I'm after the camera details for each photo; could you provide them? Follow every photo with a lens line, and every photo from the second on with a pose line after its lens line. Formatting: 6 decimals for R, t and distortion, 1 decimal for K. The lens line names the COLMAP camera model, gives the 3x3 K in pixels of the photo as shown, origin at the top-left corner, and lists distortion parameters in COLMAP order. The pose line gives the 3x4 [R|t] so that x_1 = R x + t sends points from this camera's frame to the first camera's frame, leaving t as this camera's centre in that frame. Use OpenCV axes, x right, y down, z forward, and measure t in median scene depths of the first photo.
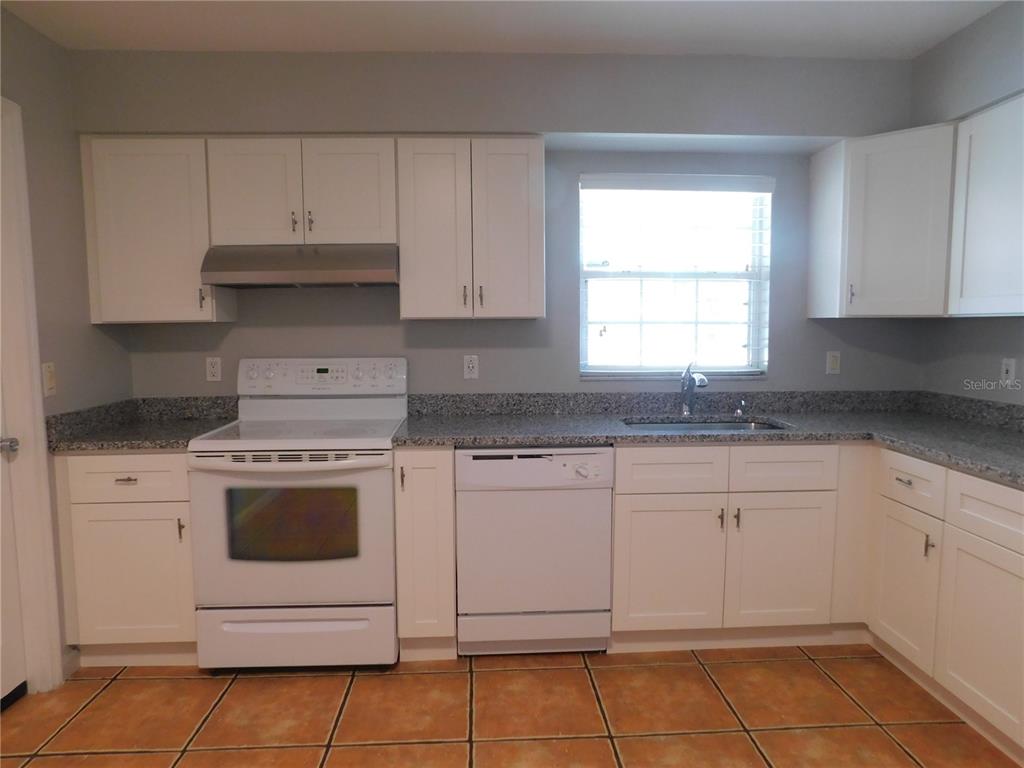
lens RADIAL K [[672.2, 0, 513.2], [0, 672.2, 381.9], [0, 0, 1]] dist [-0.074619, 0.059901]
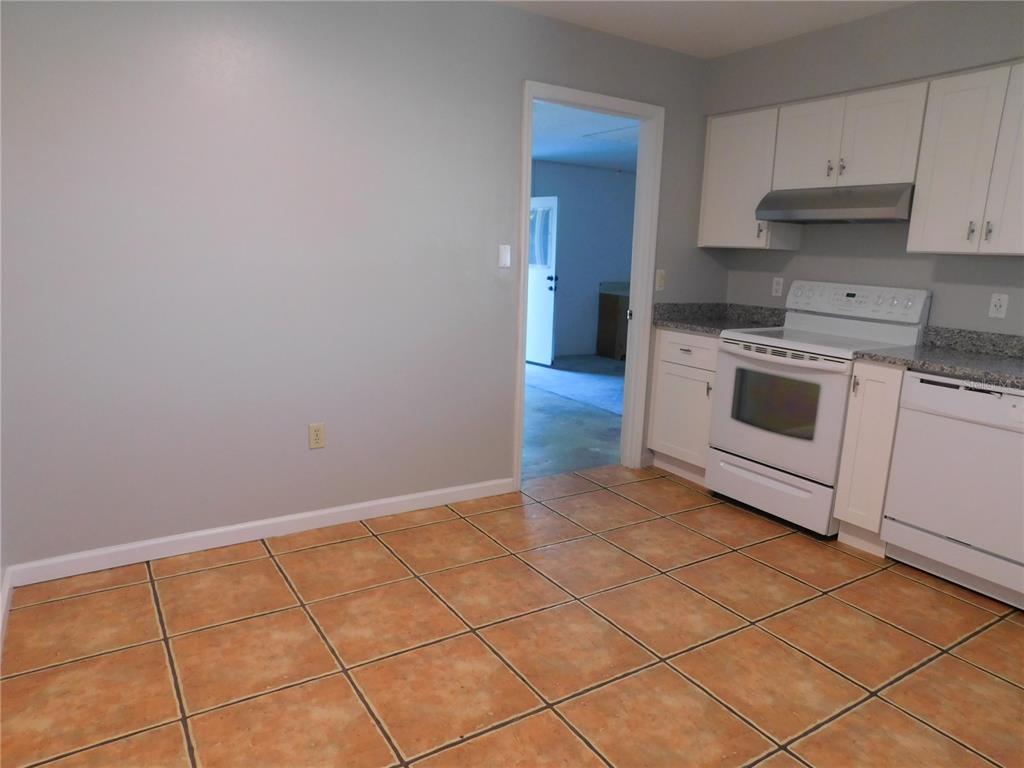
lens RADIAL K [[672.2, 0, 513.2], [0, 672.2, 381.9], [0, 0, 1]] dist [-0.074619, 0.059901]
pose [[0.497667, 0.194825, -0.845204, 0.503683], [-0.116935, 0.980621, 0.157187, 0.022945], [0.859450, 0.020607, 0.510805, -0.119687]]
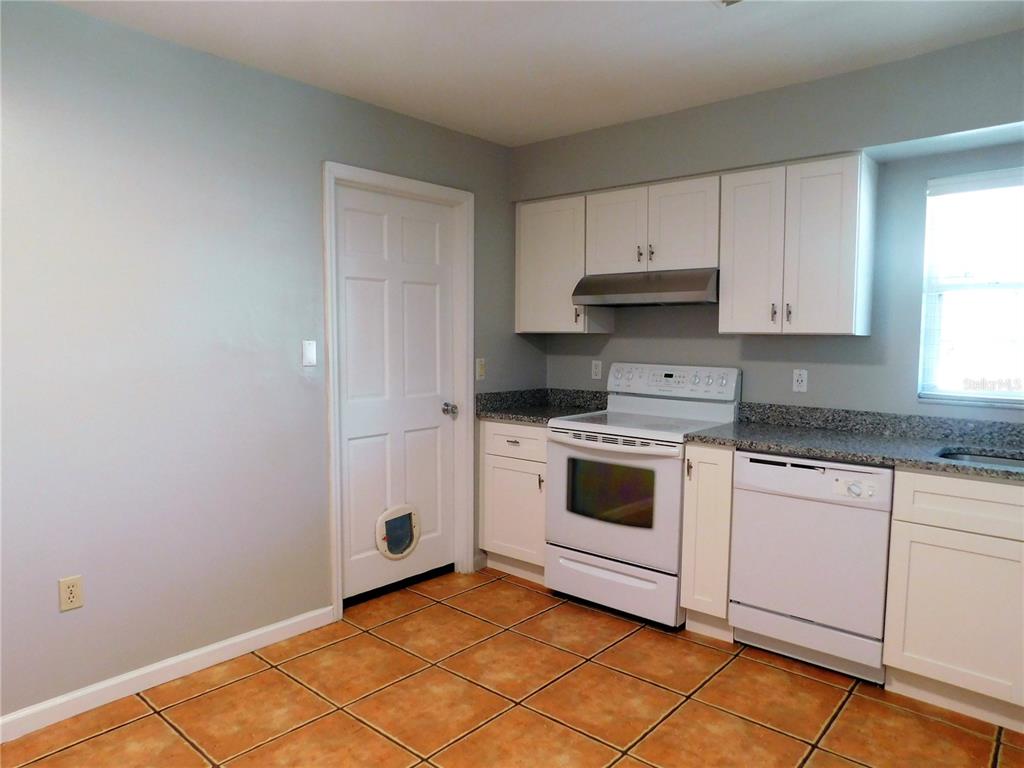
lens RADIAL K [[672.2, 0, 513.2], [0, 672.2, 381.9], [0, 0, 1]] dist [-0.074619, 0.059901]
pose [[0.722809, 0.061786, -0.688280, 0.390351], [-0.074586, 0.997152, 0.011186, 0.001813], [0.687011, 0.043250, 0.725359, -0.062184]]
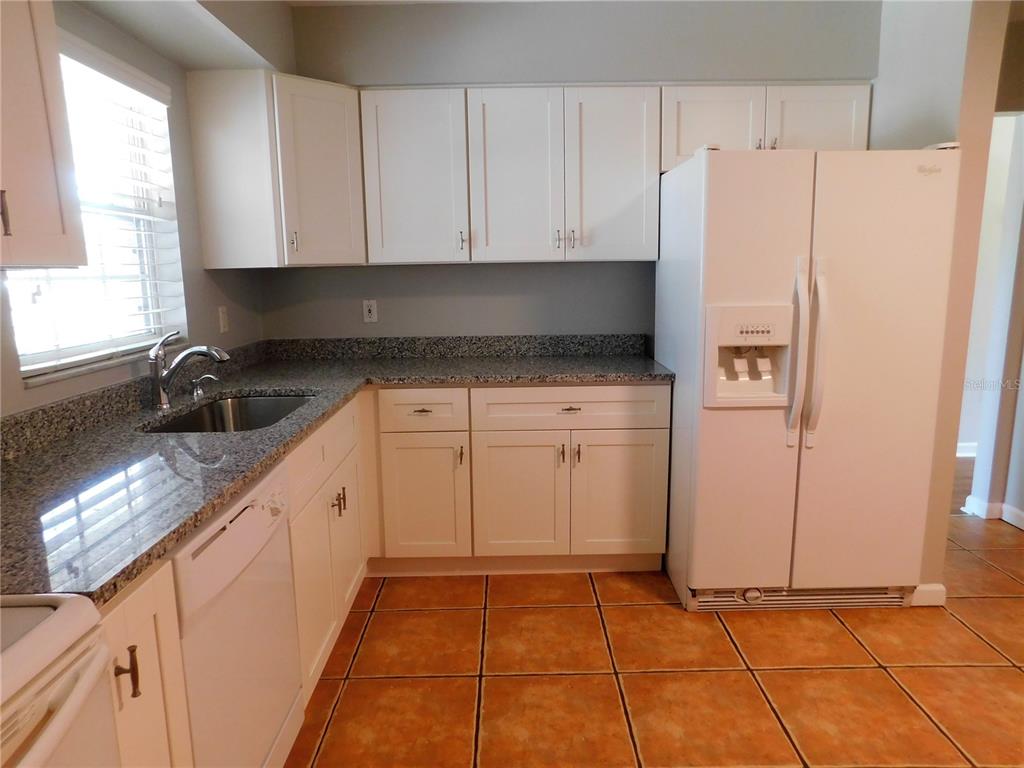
lens RADIAL K [[683.7, 0, 513.1], [0, 683.7, 373.6], [0, 0, 1]] dist [-0.063933, 0.037311]
pose [[0.046502, -0.155449, 0.986749, -0.498349], [0.102276, 0.983367, 0.150096, -0.066246], [-0.993669, 0.093941, 0.061628, 0.699532]]
